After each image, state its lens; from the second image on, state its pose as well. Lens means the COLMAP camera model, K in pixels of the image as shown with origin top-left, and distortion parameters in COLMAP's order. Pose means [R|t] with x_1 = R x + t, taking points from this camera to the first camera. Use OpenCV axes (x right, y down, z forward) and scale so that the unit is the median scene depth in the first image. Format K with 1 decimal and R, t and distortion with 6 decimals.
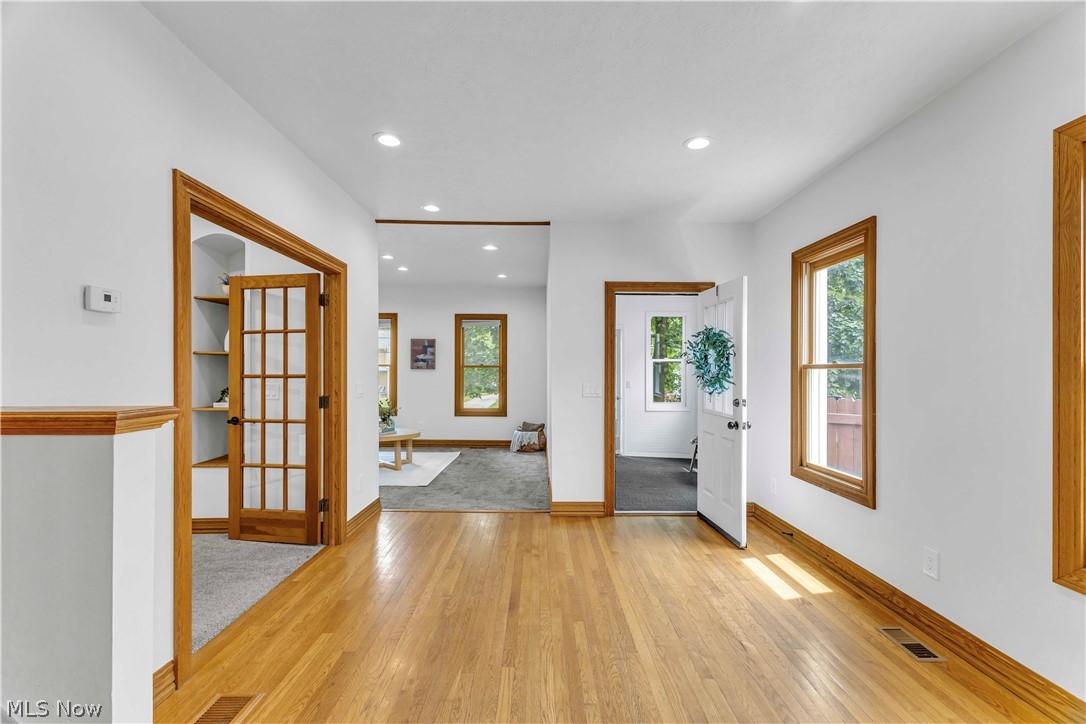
lens RADIAL K [[471.3, 0, 536.1], [0, 471.3, 365.7], [0, 0, 1]] dist [0.010271, -0.002170]
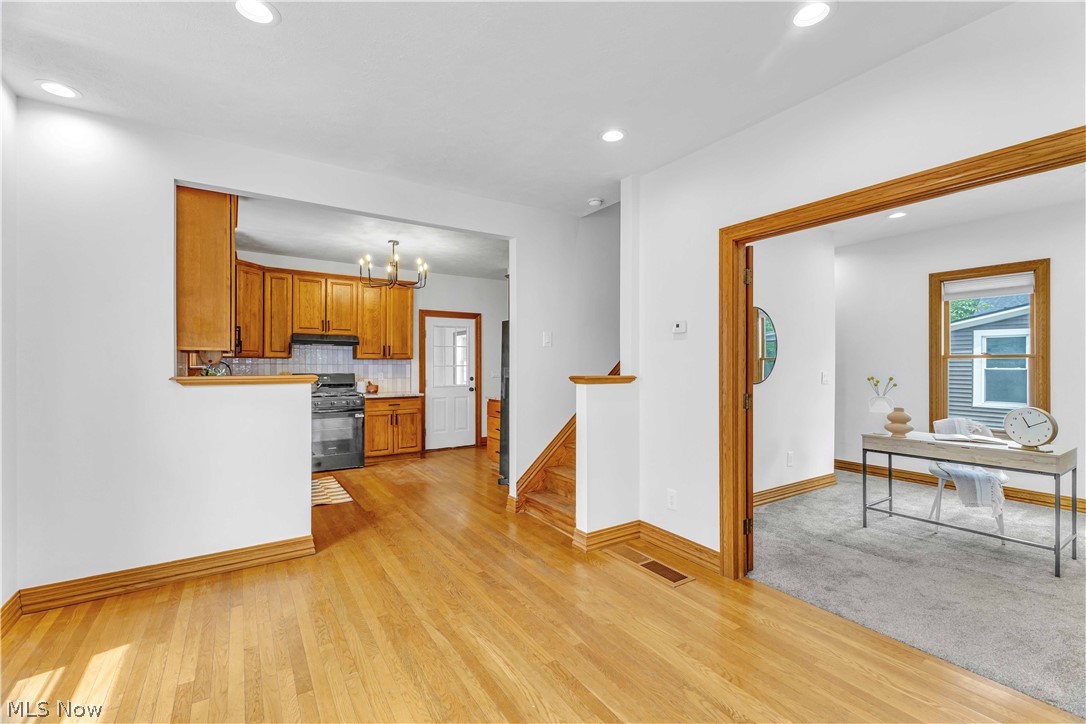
lens RADIAL K [[471.3, 0, 541.8], [0, 471.3, 365.8], [0, 0, 1]] dist [0.010271, -0.002170]
pose [[-0.839538, -0.000440, -0.543301, 0.249266], [0.004791, 0.999955, -0.008213, 0.016612], [0.543280, -0.009498, -0.839498, 0.927944]]
